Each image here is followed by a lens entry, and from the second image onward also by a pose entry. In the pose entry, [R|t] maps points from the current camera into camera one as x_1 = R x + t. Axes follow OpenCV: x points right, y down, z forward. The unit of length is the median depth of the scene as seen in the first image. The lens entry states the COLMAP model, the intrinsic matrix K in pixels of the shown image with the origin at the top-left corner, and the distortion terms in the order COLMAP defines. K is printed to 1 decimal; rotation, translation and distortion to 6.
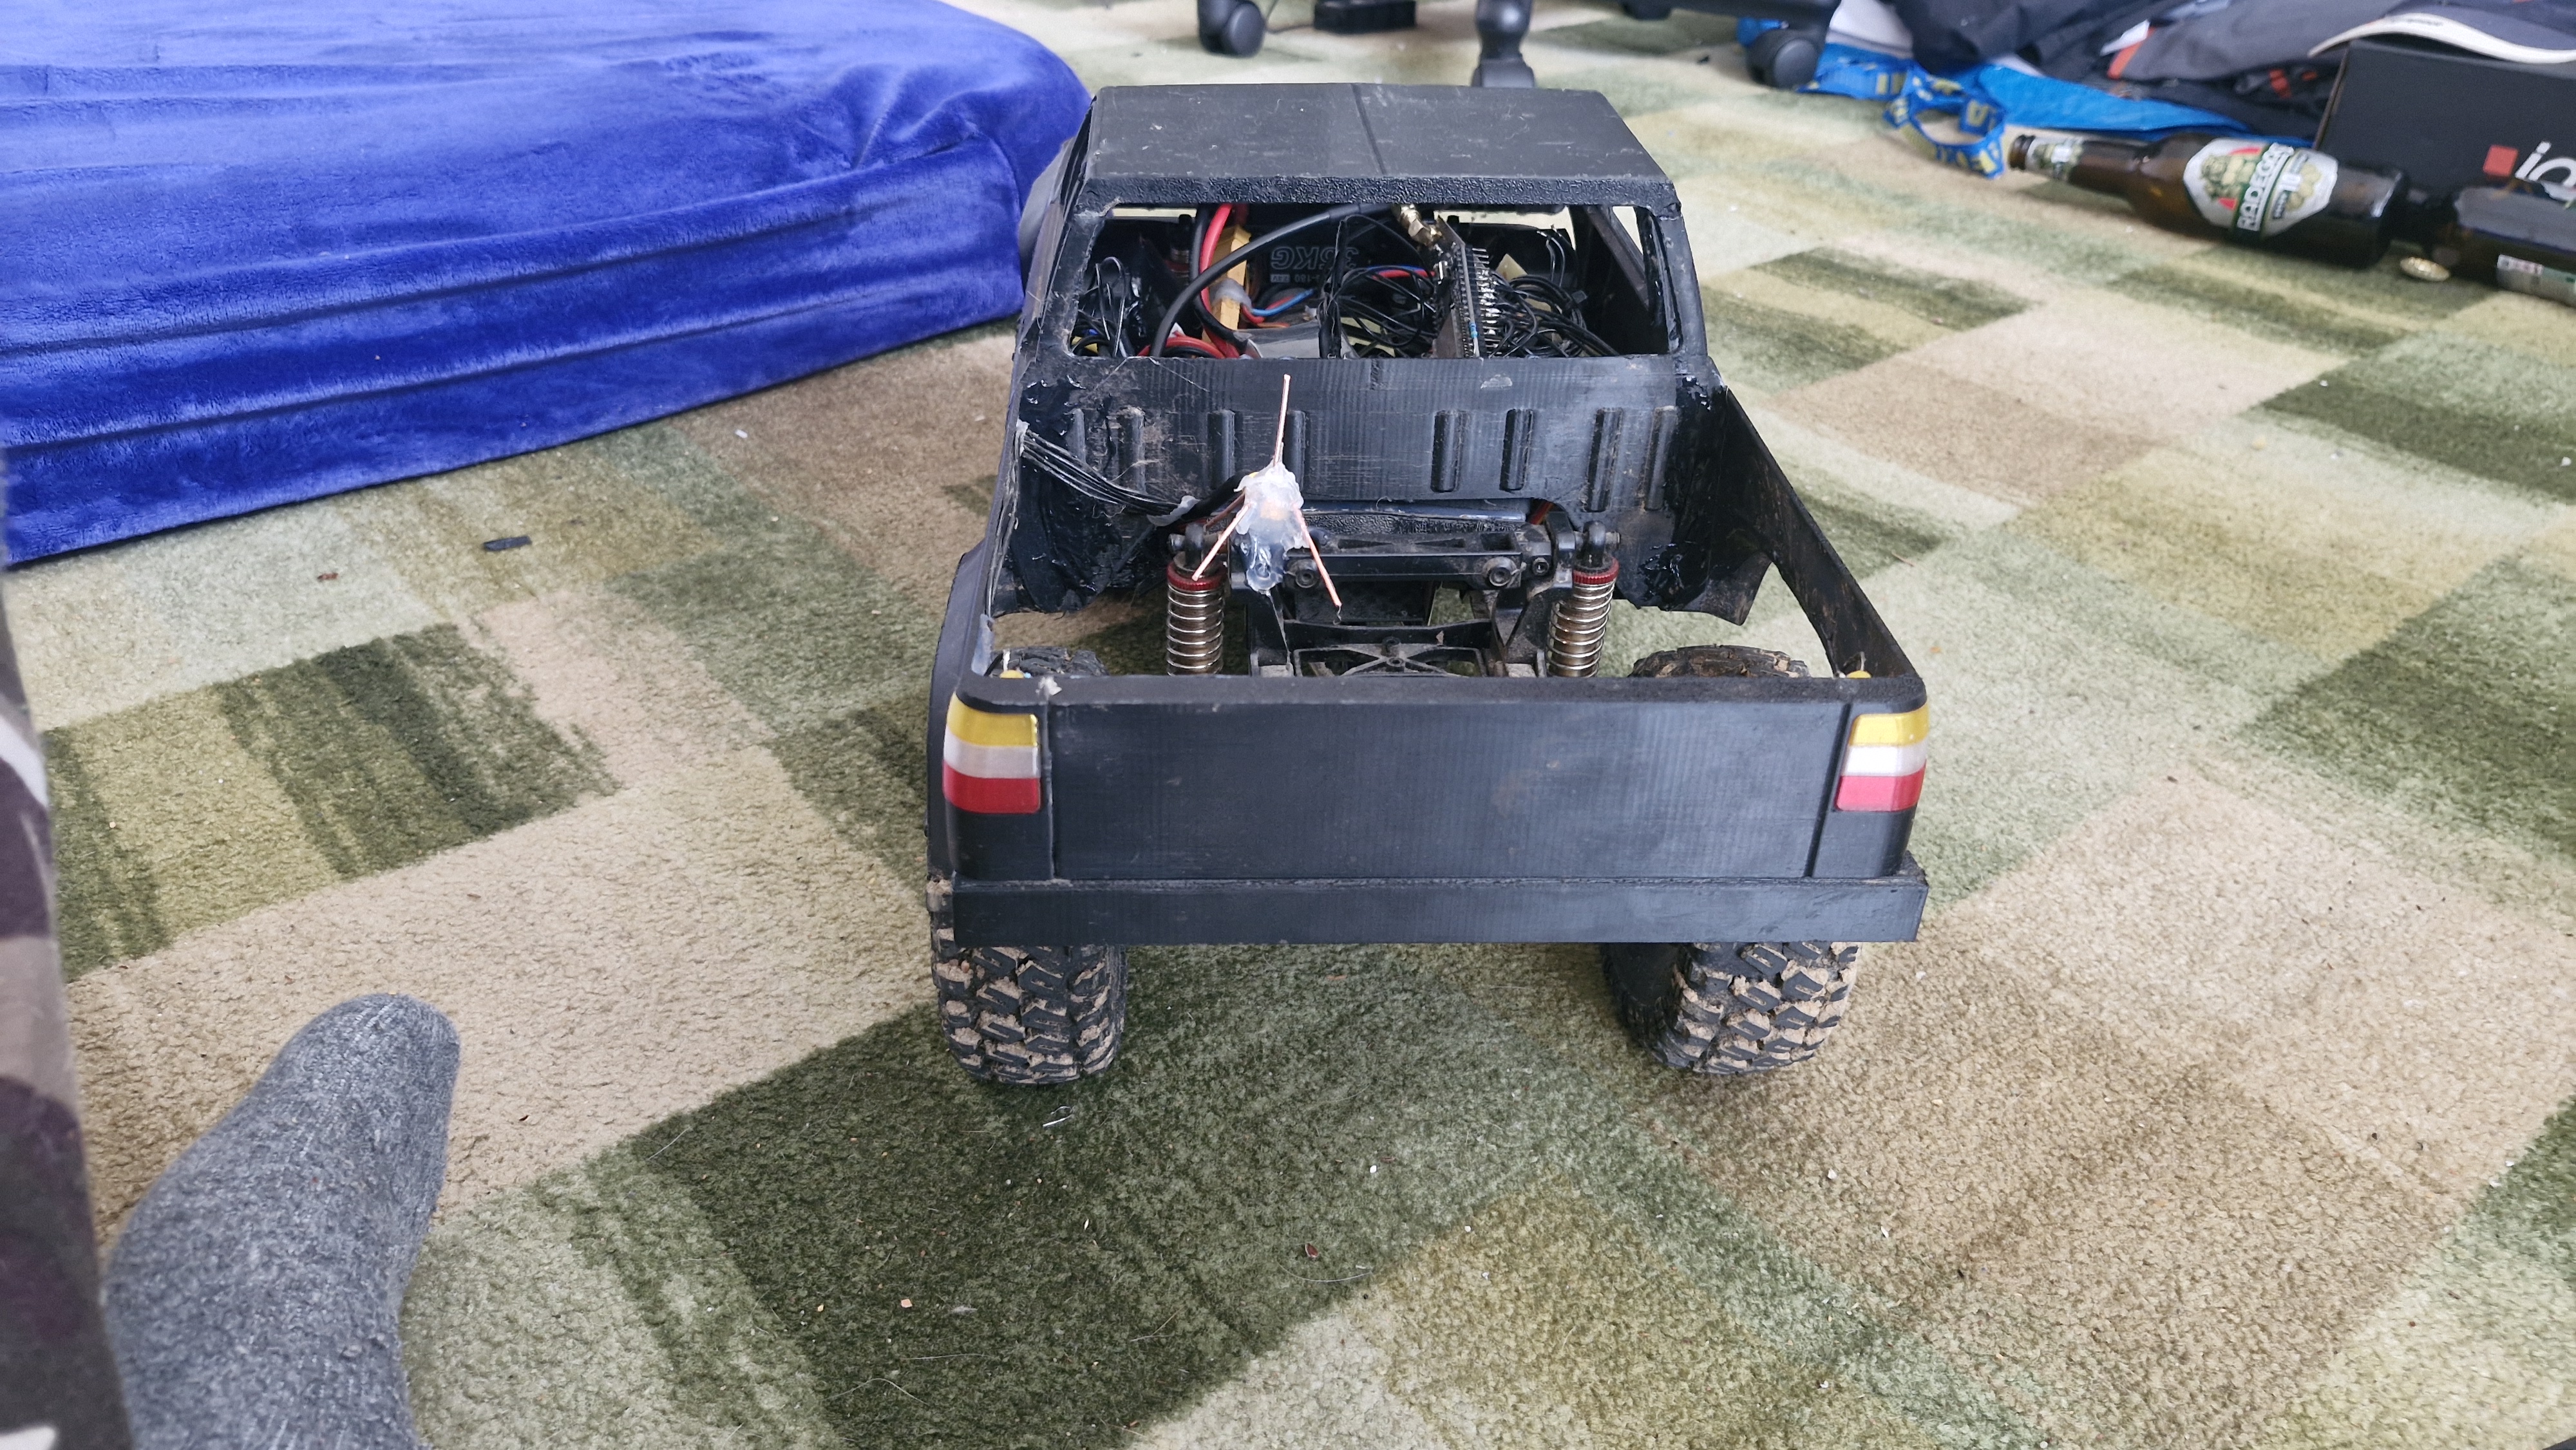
lens RADIAL K [[1695.9, 0, 1288.0], [0, 1695.9, 725.0], [0, 0, 1]] dist [0.006396, -0.005159]
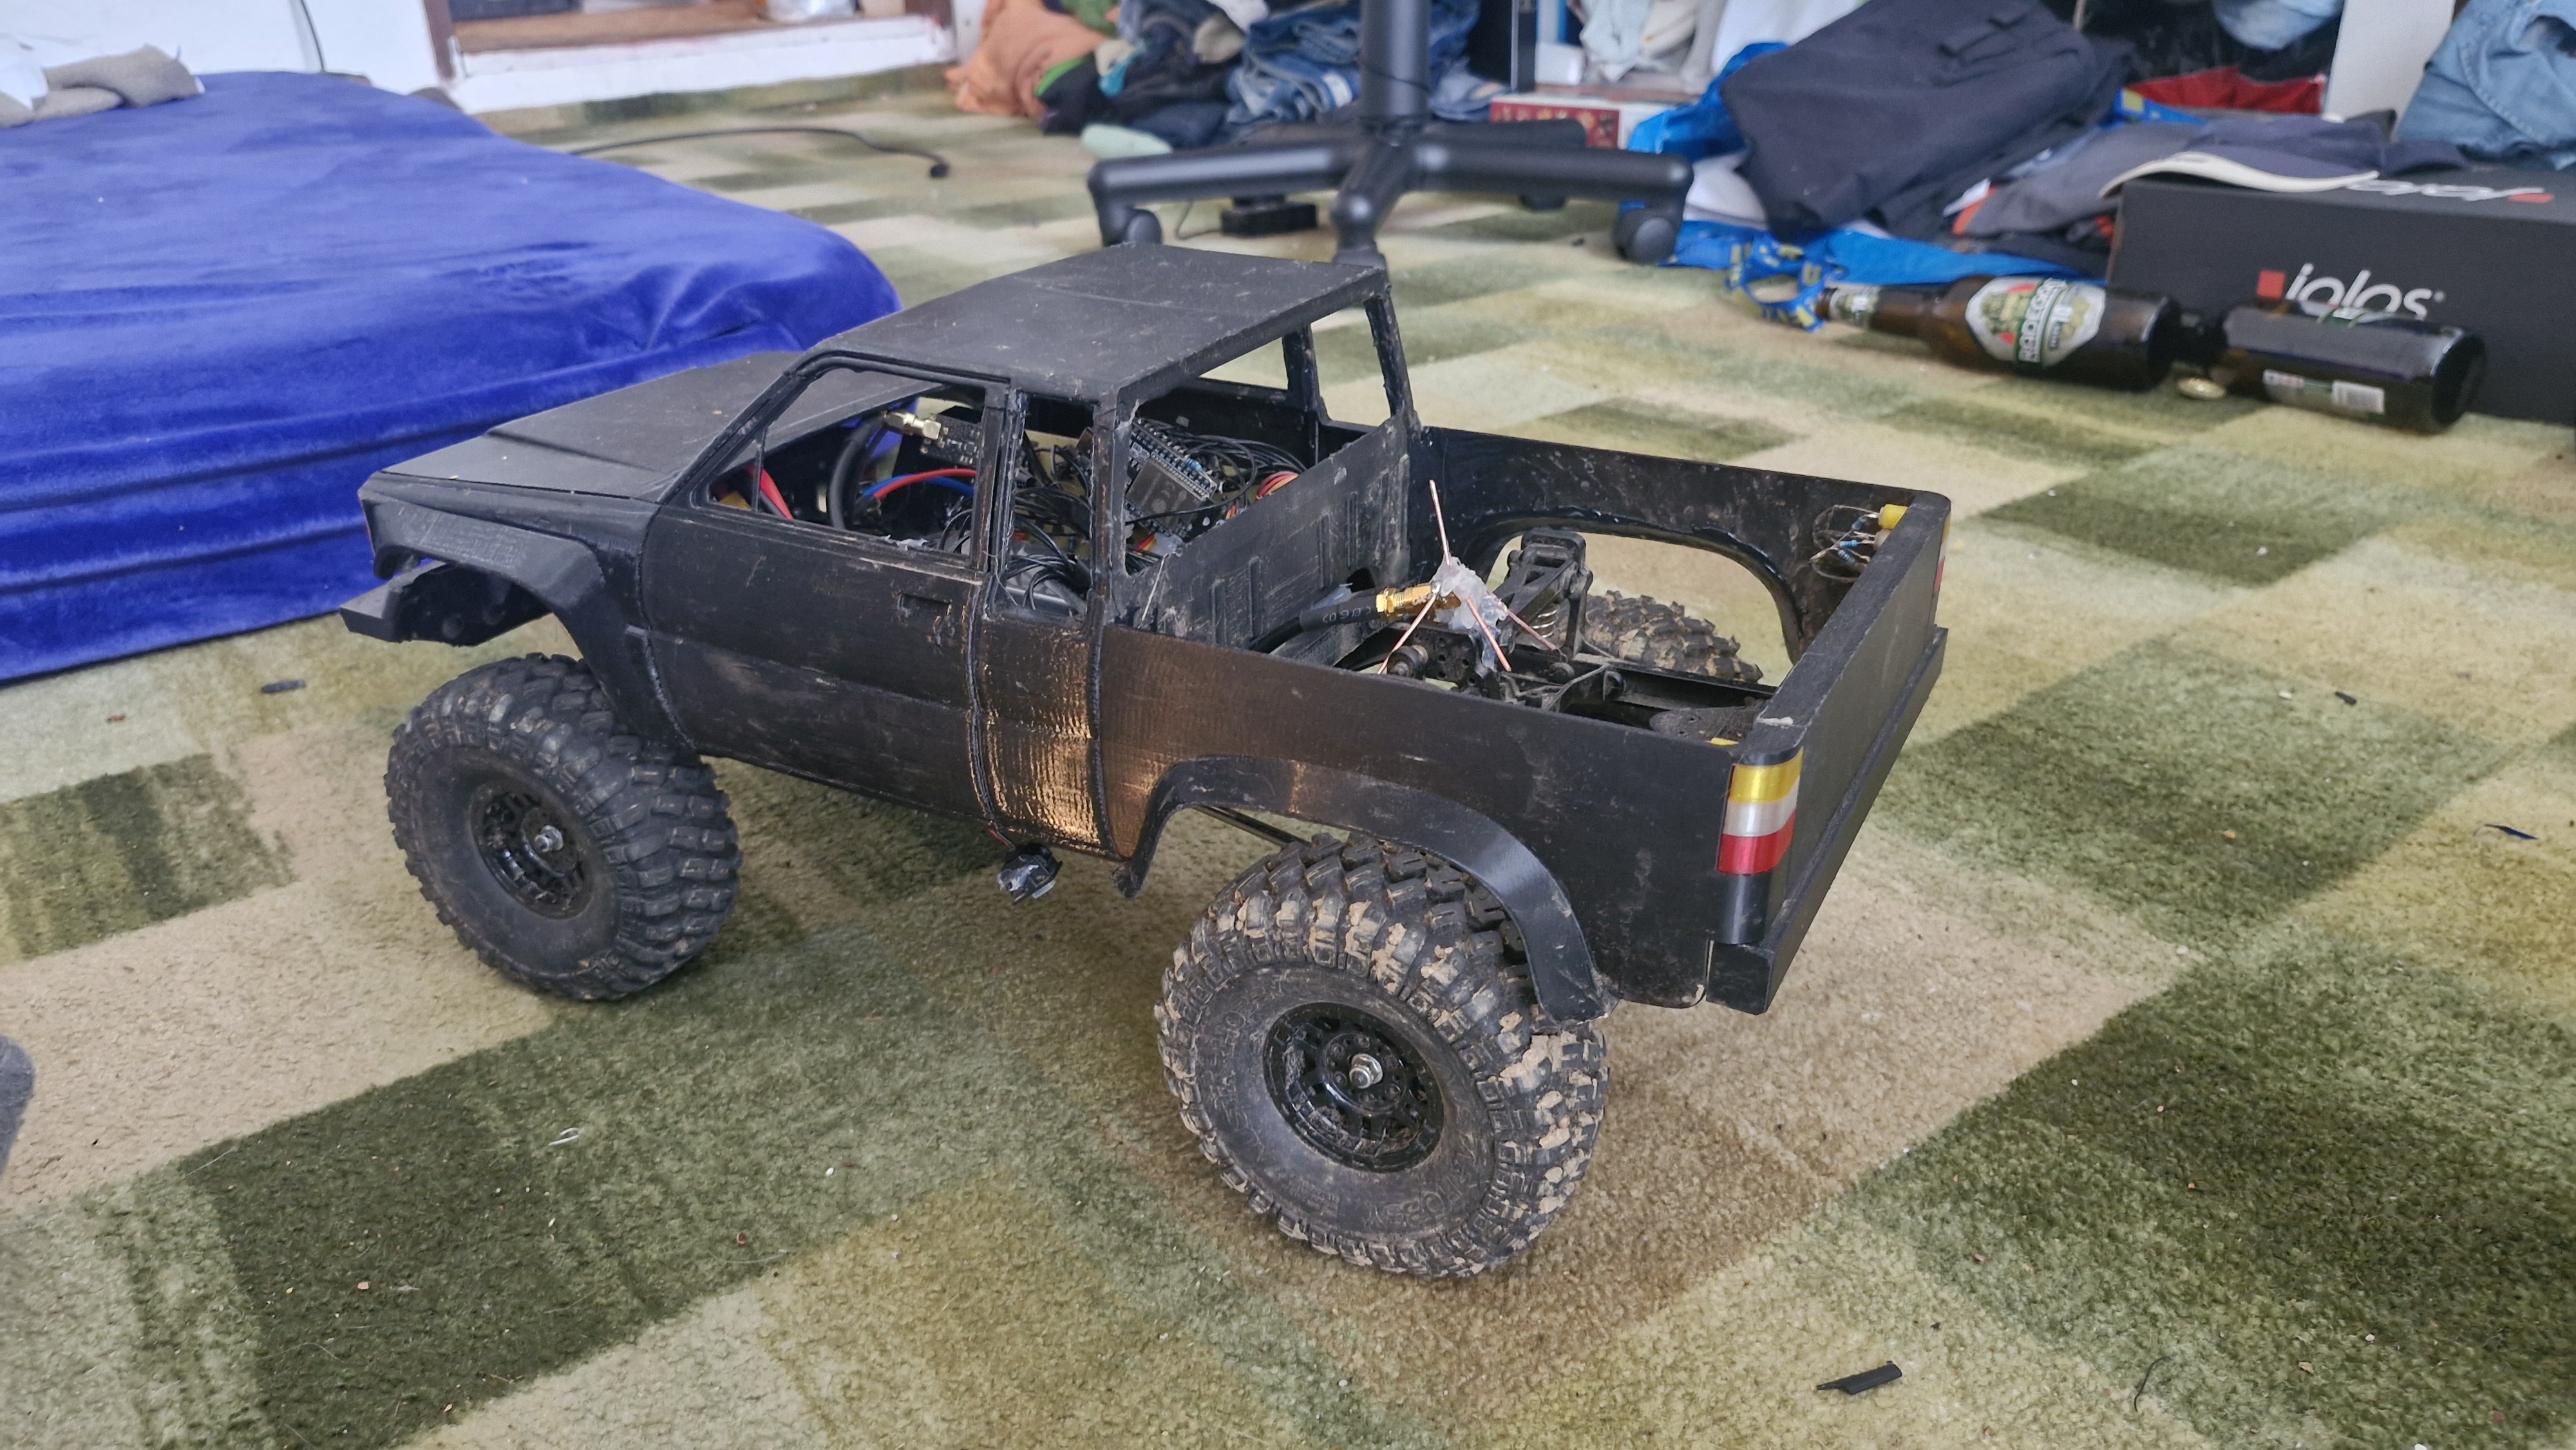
lens RADIAL K [[1698.6, 0, 1347.8], [0, 1698.6, 781.6], [0, 0, 1]] dist [0.071507, -0.093454]
pose [[0.997822, -0.033127, -0.057037, 0.283306], [0.027396, 0.994761, -0.098492, 0.080763], [0.060001, 0.096714, 0.993502, -0.065458]]
